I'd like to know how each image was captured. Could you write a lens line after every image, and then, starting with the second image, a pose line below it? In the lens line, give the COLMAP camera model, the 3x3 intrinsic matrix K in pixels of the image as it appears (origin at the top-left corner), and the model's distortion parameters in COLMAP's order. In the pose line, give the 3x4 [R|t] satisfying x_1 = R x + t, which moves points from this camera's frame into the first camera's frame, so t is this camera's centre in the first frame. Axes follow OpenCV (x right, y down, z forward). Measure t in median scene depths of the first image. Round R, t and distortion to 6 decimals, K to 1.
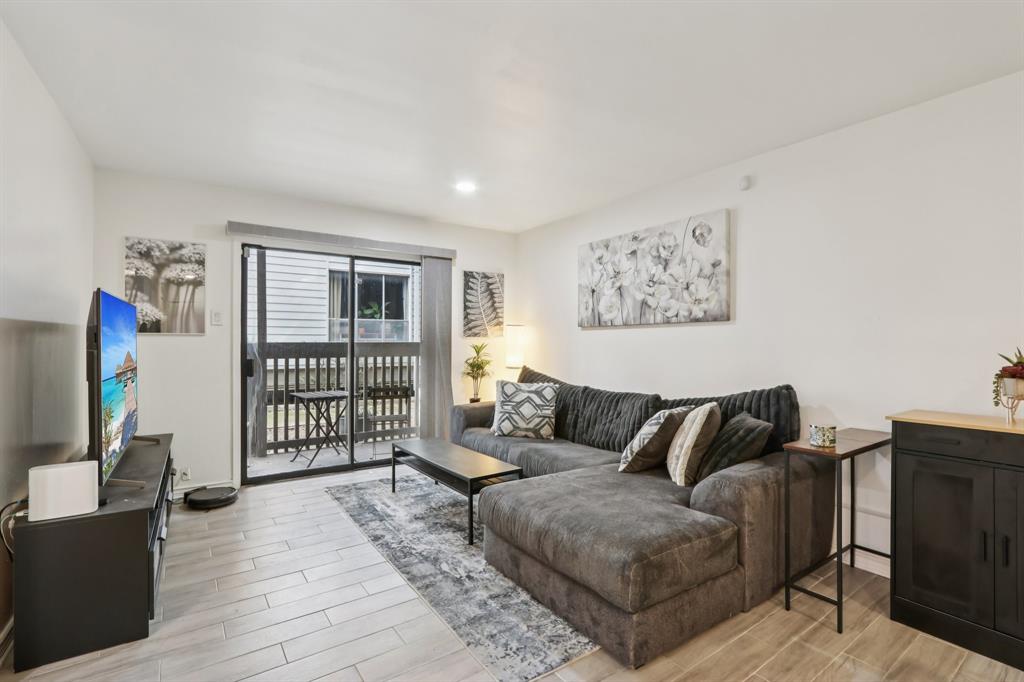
lens RADIAL K [[475.2, 0, 515.5], [0, 475.2, 341.7], [0, 0, 1]] dist [-0.015384, 0.003478]
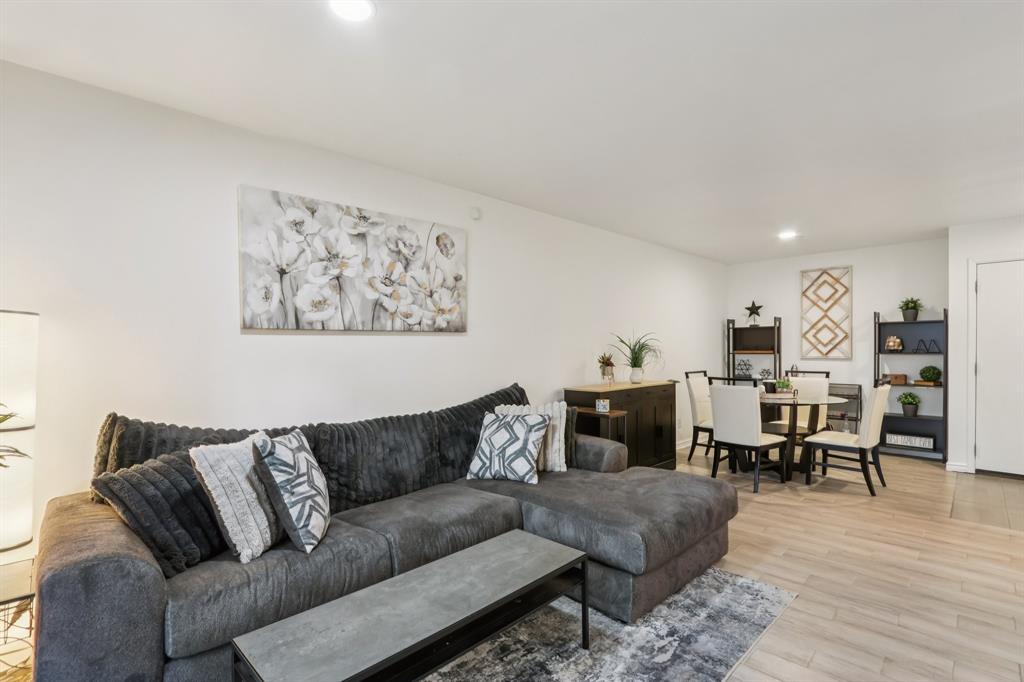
lens RADIAL K [[478.6, 0, 512.2], [0, 478.6, 355.5], [0, 0, 1]] dist [-0.011177, 0.000587]
pose [[-0.164699, -0.016108, 0.986212, -0.544757], [0.004778, 0.999842, 0.017129, -0.007293], [-0.986332, 0.007533, -0.164596, 0.879606]]
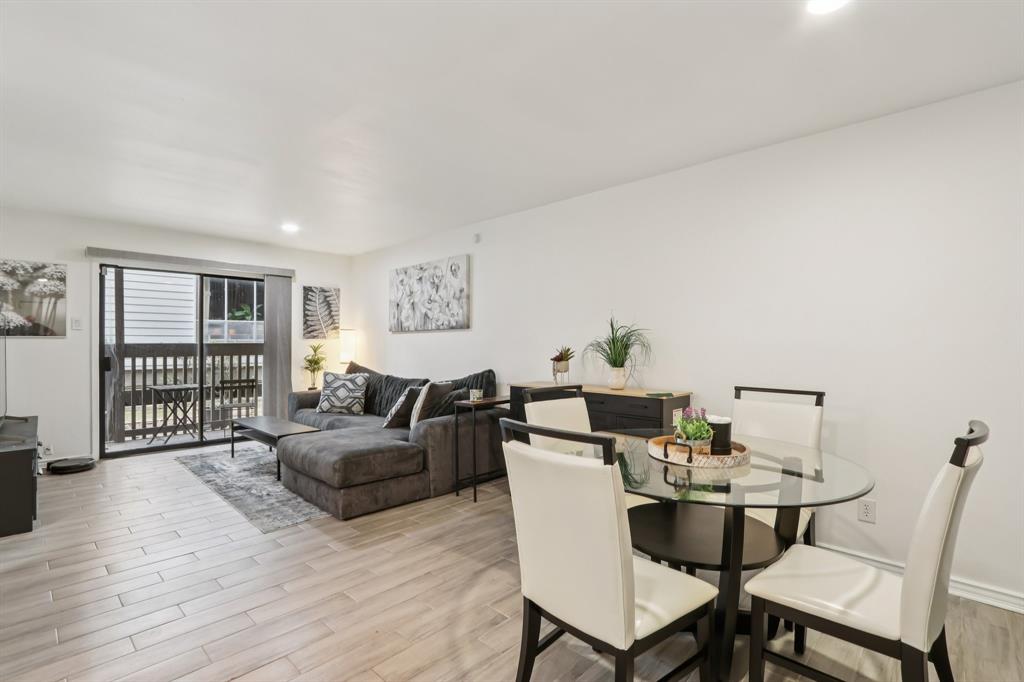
lens RADIAL K [[475.2, 0, 515.5], [0, 475.2, 341.7], [0, 0, 1]] dist [-0.015384, 0.003478]
pose [[0.980125, -0.001485, 0.198373, 0.242974], [0.001611, 0.999999, -0.000474, -0.000986], [-0.198372, 0.000784, 0.980126, -0.422688]]
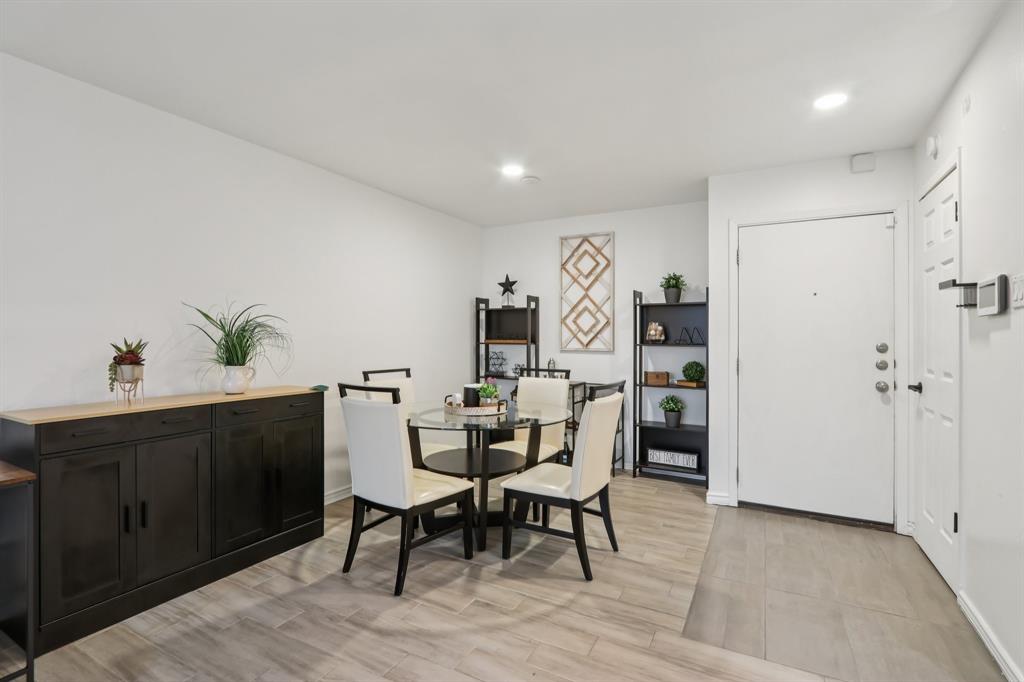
lens RADIAL K [[479.1, 0, 515.5], [0, 479.1, 333.2], [0, 0, 1]] dist [-0.009311, -0.000271]
pose [[-0.444430, 0.003097, 0.895808, -0.189364], [-0.009040, 0.999928, -0.007941, 0.000727], [-0.895768, -0.011627, -0.444370, 0.319773]]
